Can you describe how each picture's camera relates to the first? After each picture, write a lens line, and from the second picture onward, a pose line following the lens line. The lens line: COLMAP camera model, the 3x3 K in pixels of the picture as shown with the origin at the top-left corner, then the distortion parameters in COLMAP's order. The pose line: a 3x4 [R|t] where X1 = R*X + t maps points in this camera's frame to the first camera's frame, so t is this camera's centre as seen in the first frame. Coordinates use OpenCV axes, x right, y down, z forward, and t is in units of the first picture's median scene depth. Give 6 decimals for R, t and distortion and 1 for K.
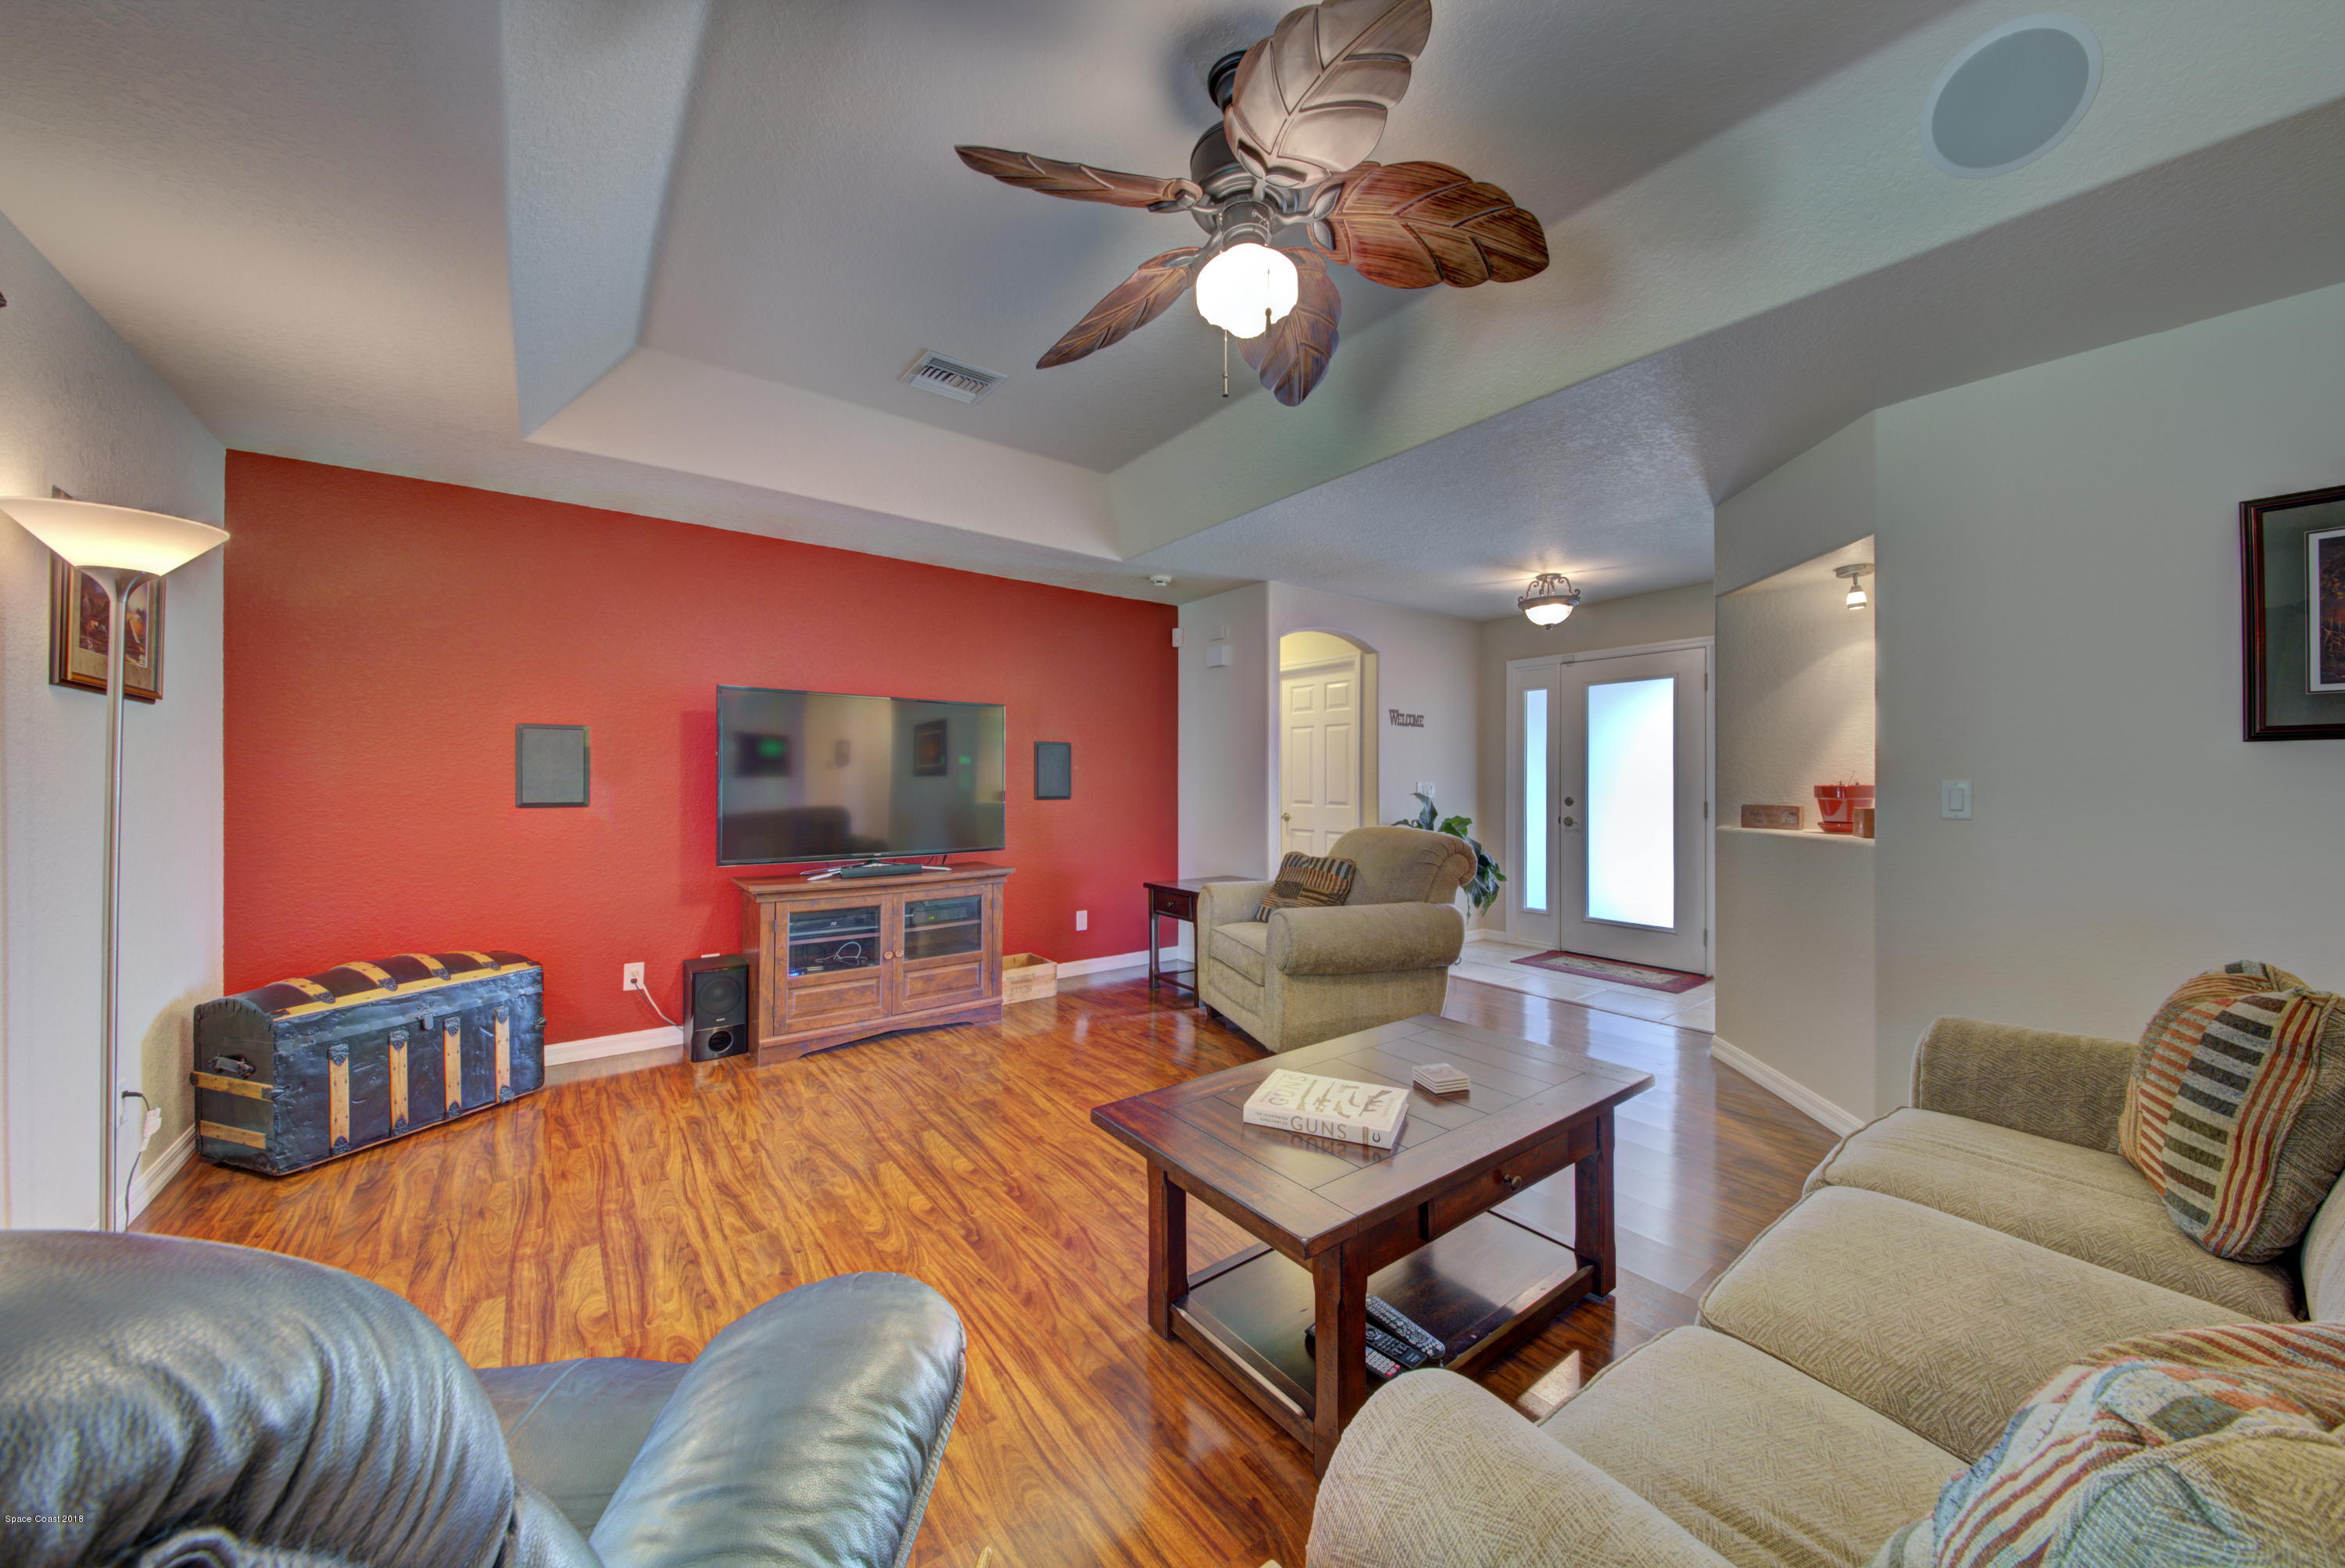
lens RADIAL K [[805.9, 0, 1172.5], [0, 805.9, 784.0], [0, 0, 1]] dist [0.000623, -0.009261]
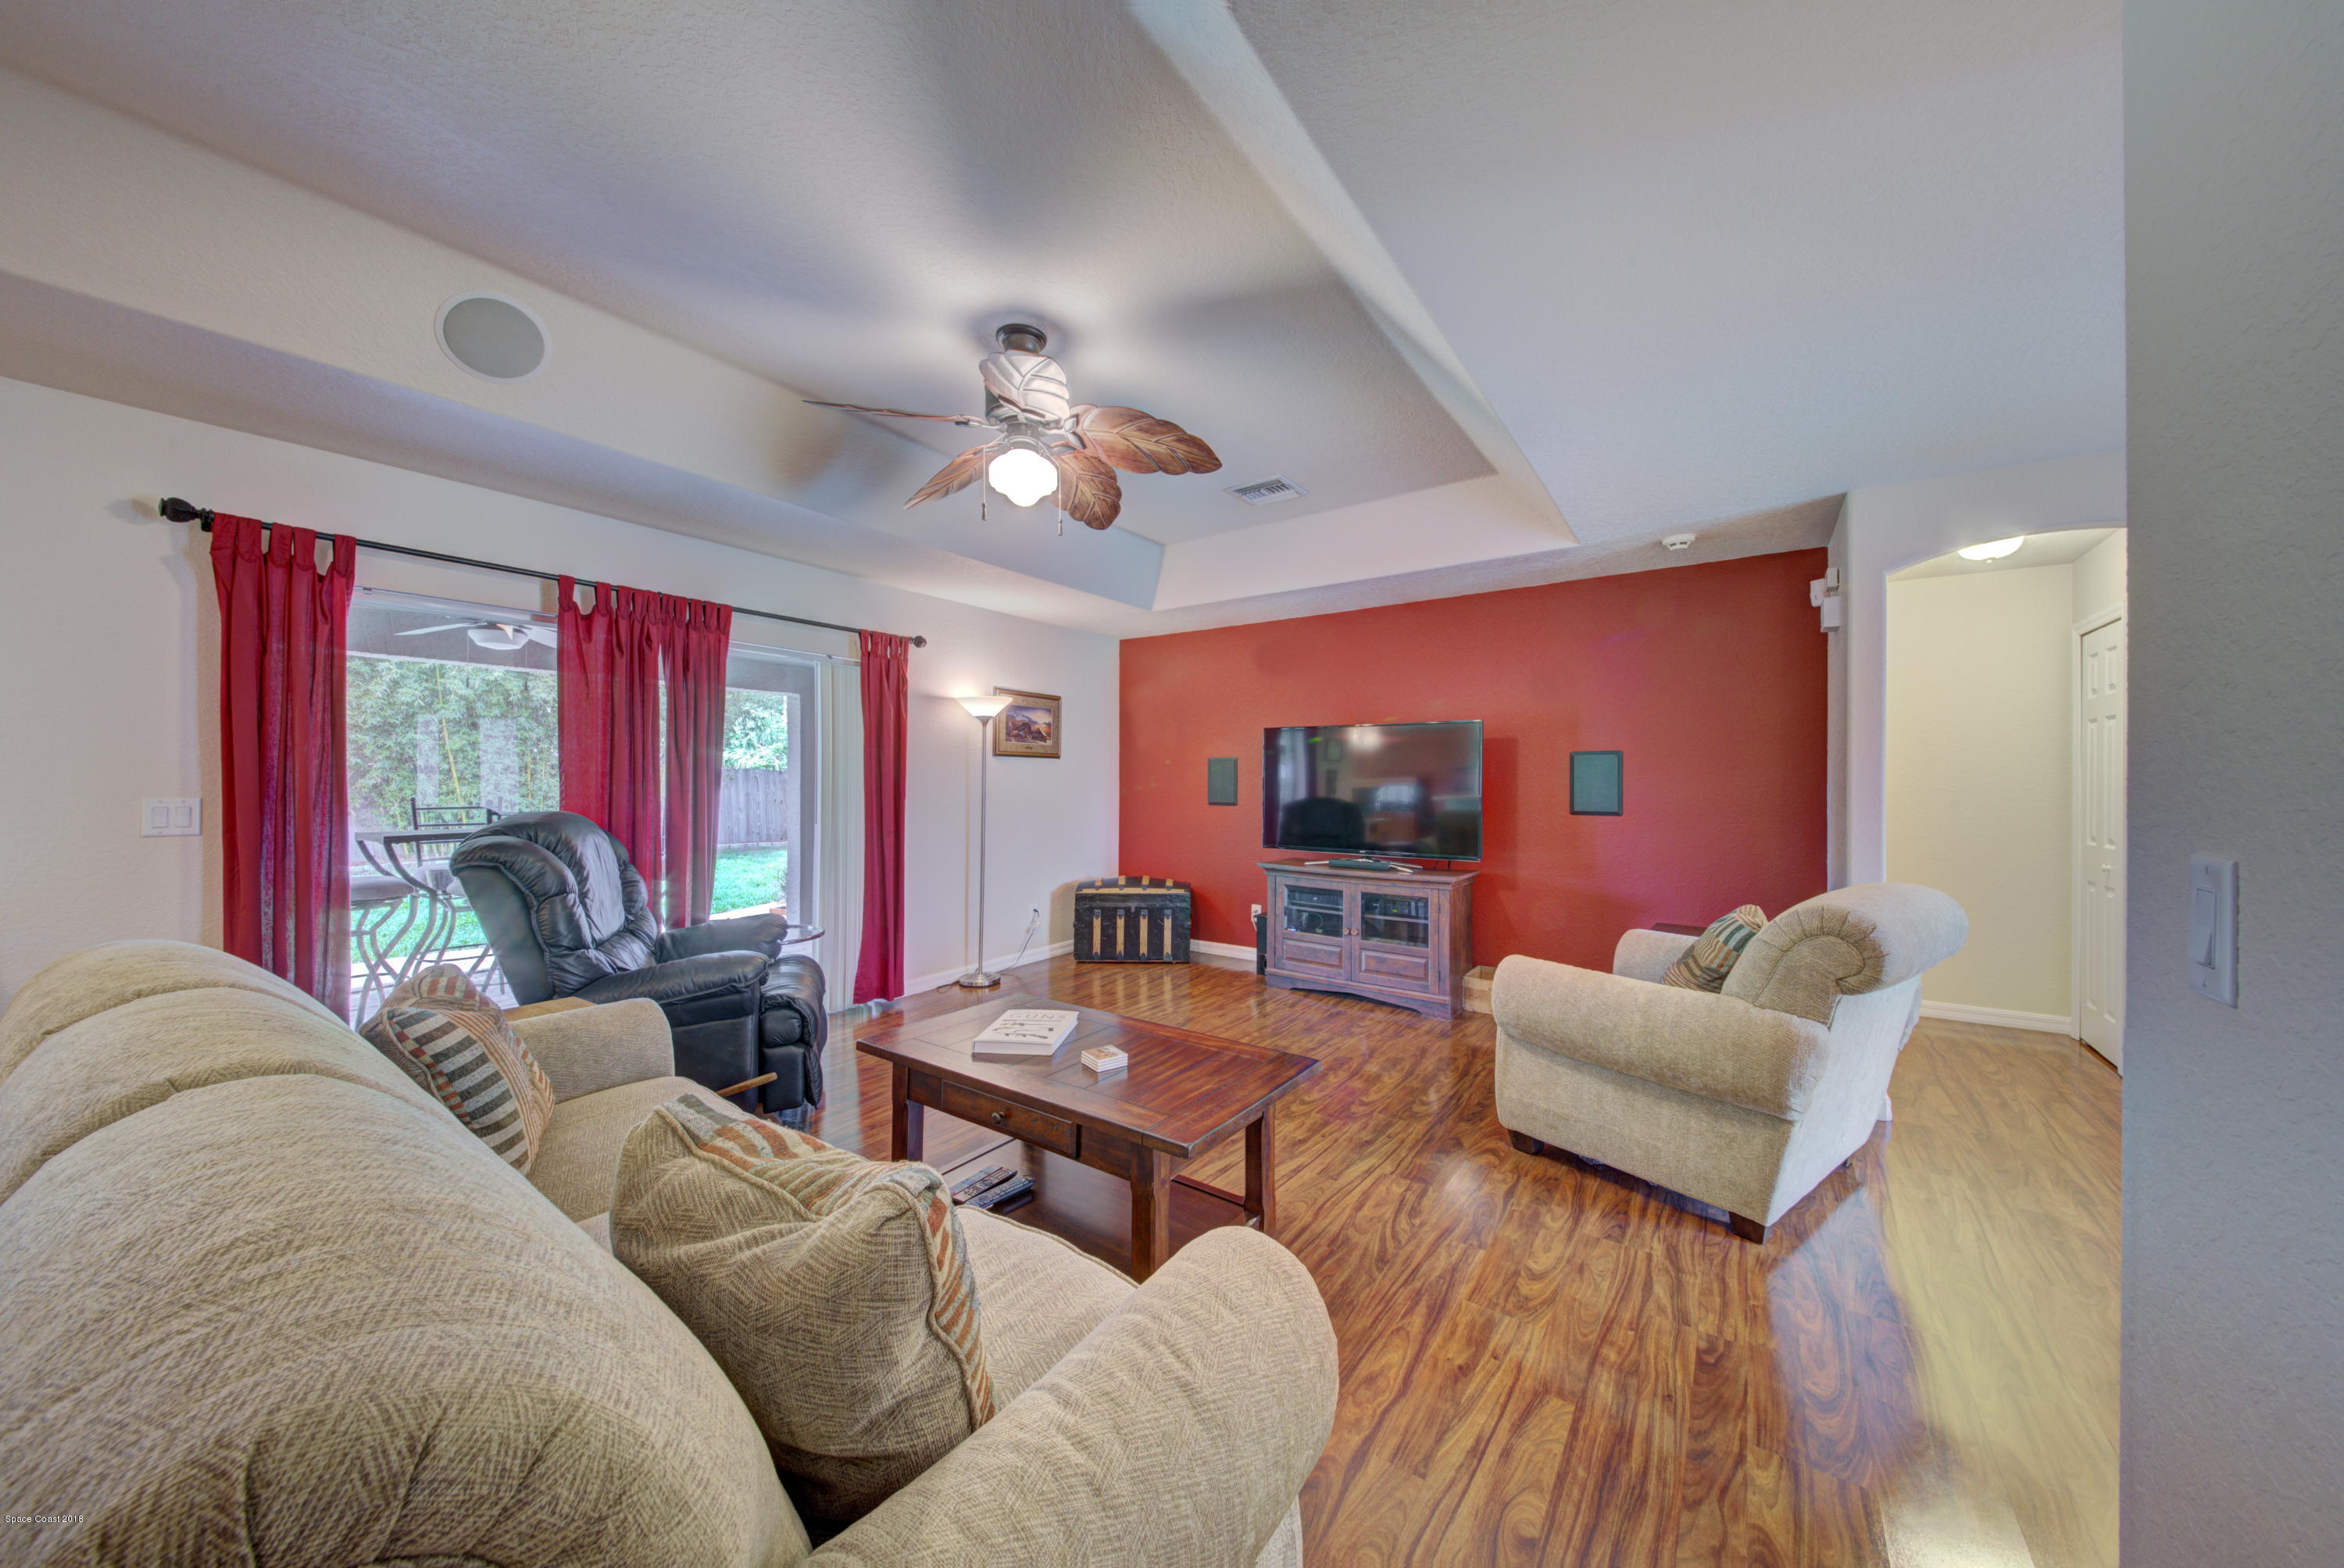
lens RADIAL K [[805.6, 0, 1172.0], [0, 805.6, 784.0], [0, 0, 1]] dist [0.000623, -0.009261]
pose [[0.286877, 0.010862, -0.957906, 0.826265], [-0.008465, 0.999925, 0.008803, -0.026296], [0.957930, 0.005583, 0.286948, 0.416752]]
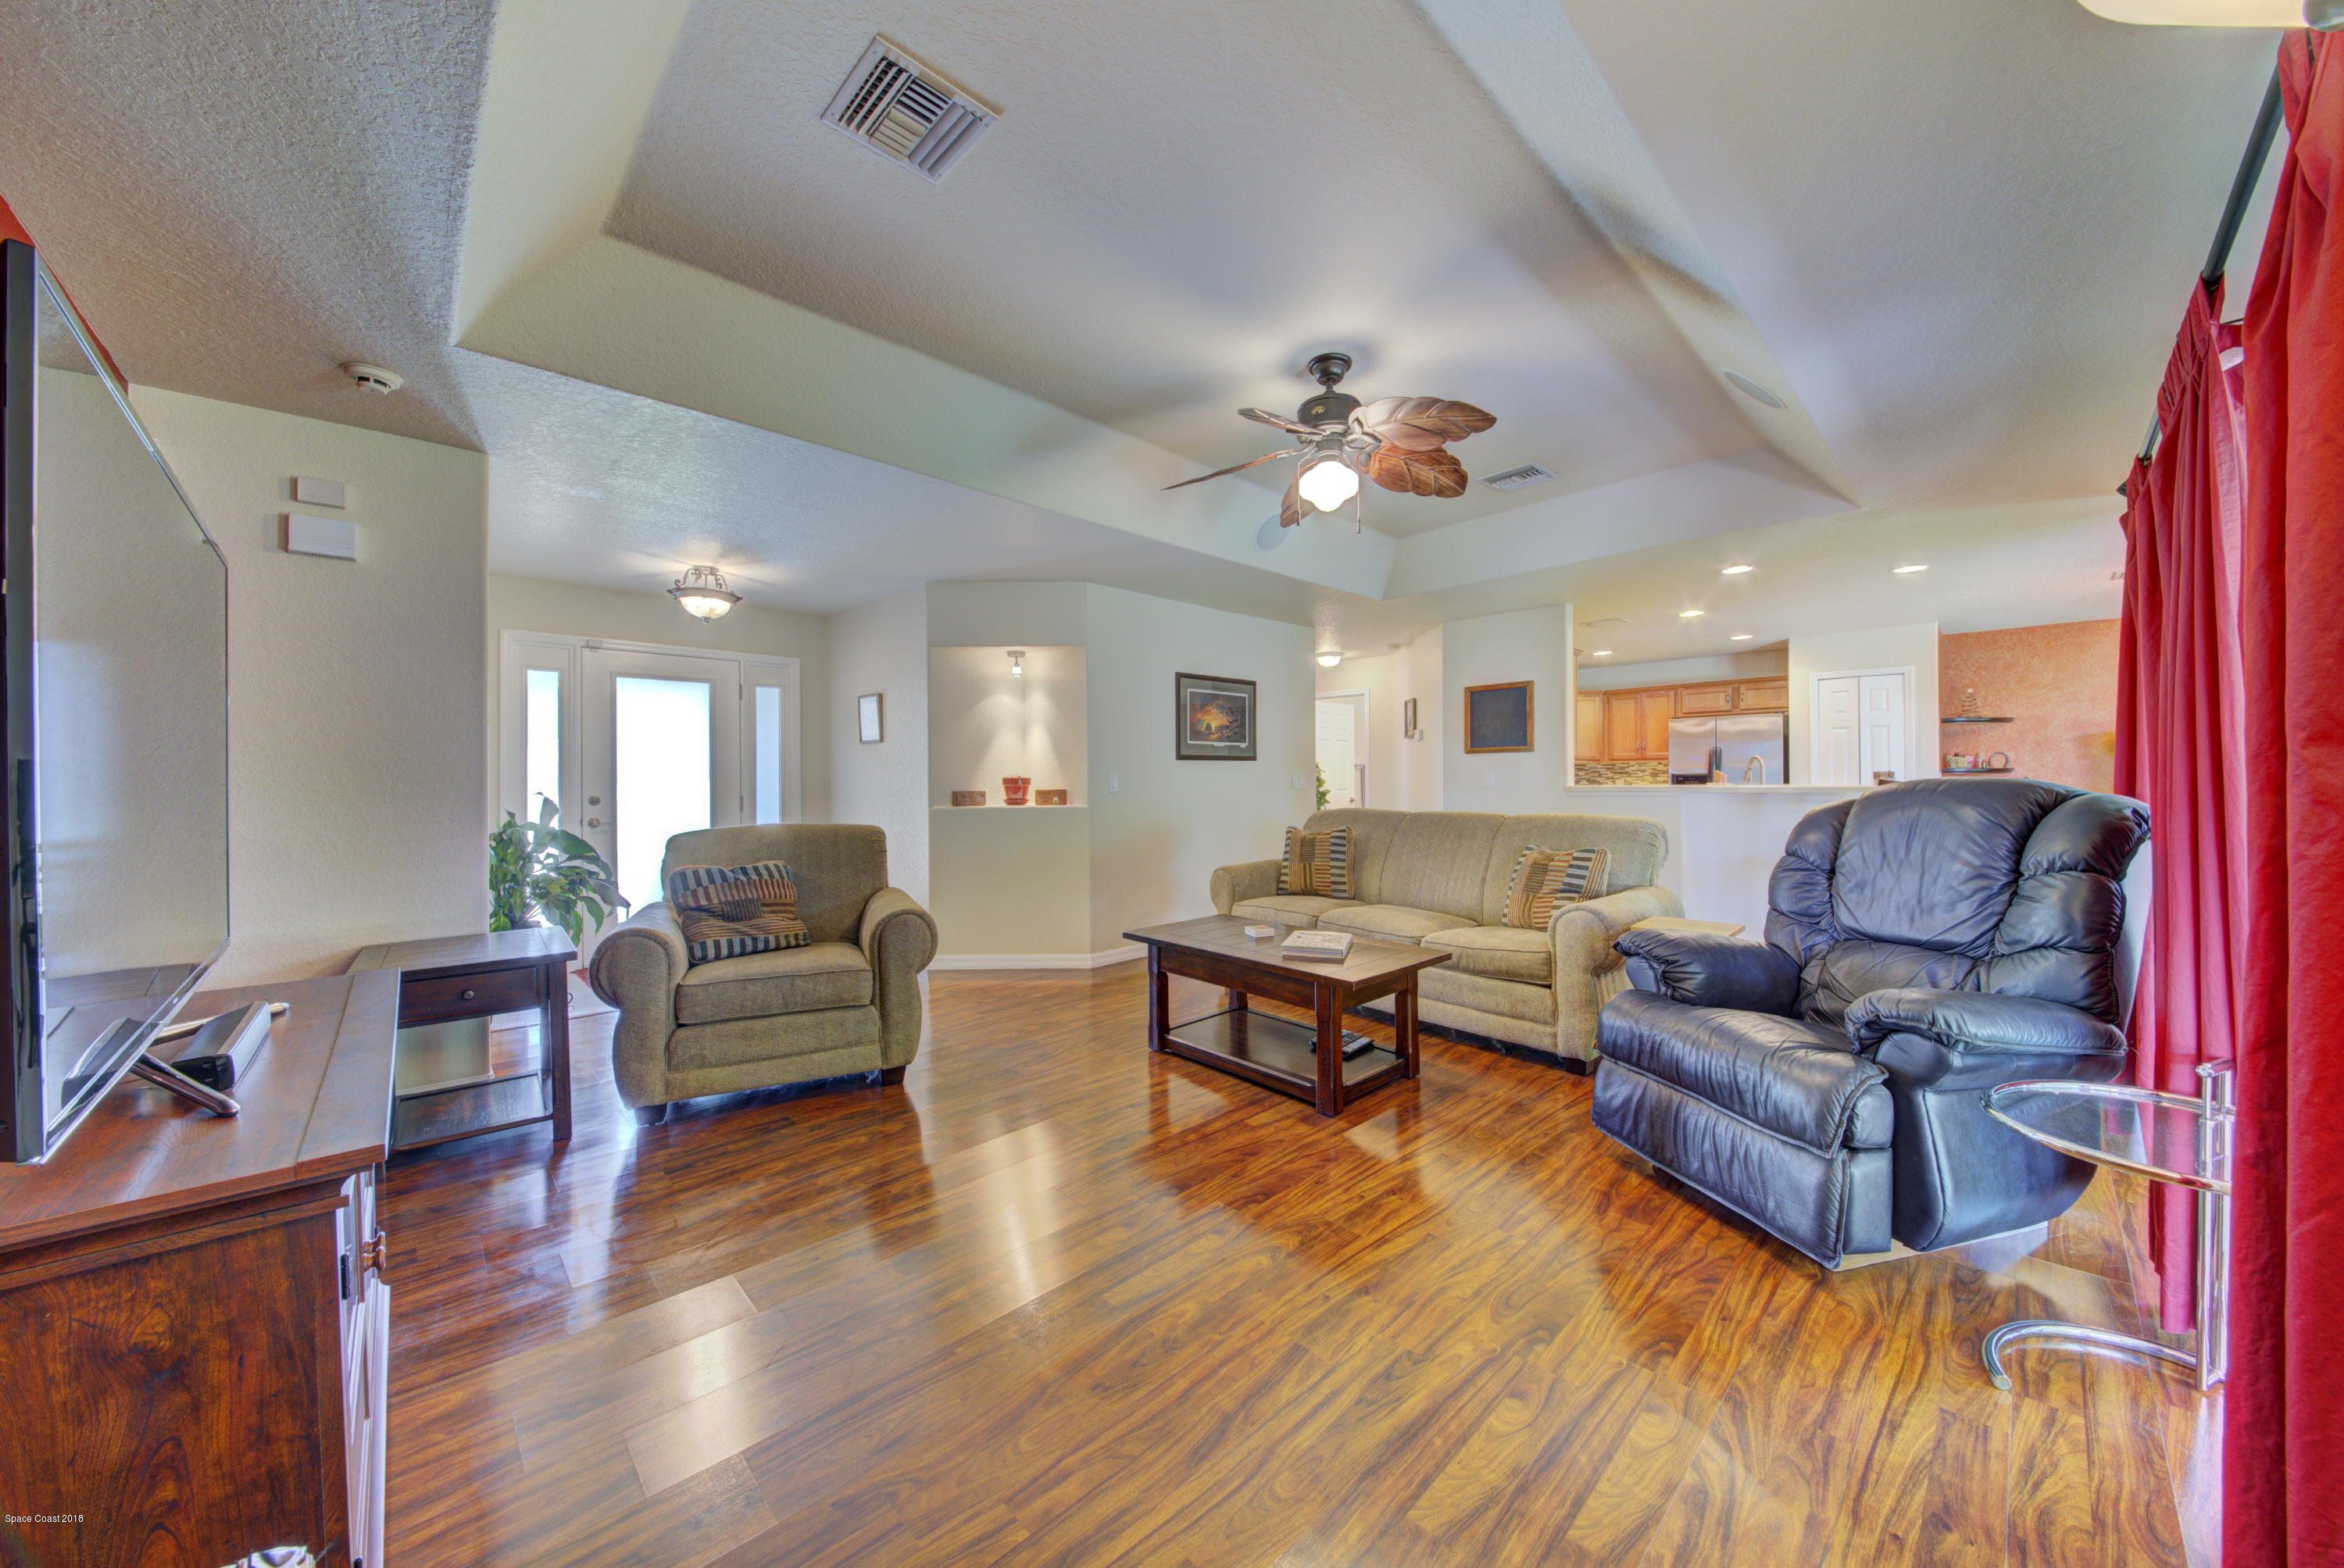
lens RADIAL K [[779.7, 0, 1172.0], [0, 779.7, 784.0], [0, 0, 1]] dist [-0.030949, -0.000068]
pose [[-0.105537, 0.003338, 0.994410, -0.780286], [0.007706, 0.999967, -0.002539, 0.021005], [-0.994386, 0.007395, -0.105559, 0.764805]]
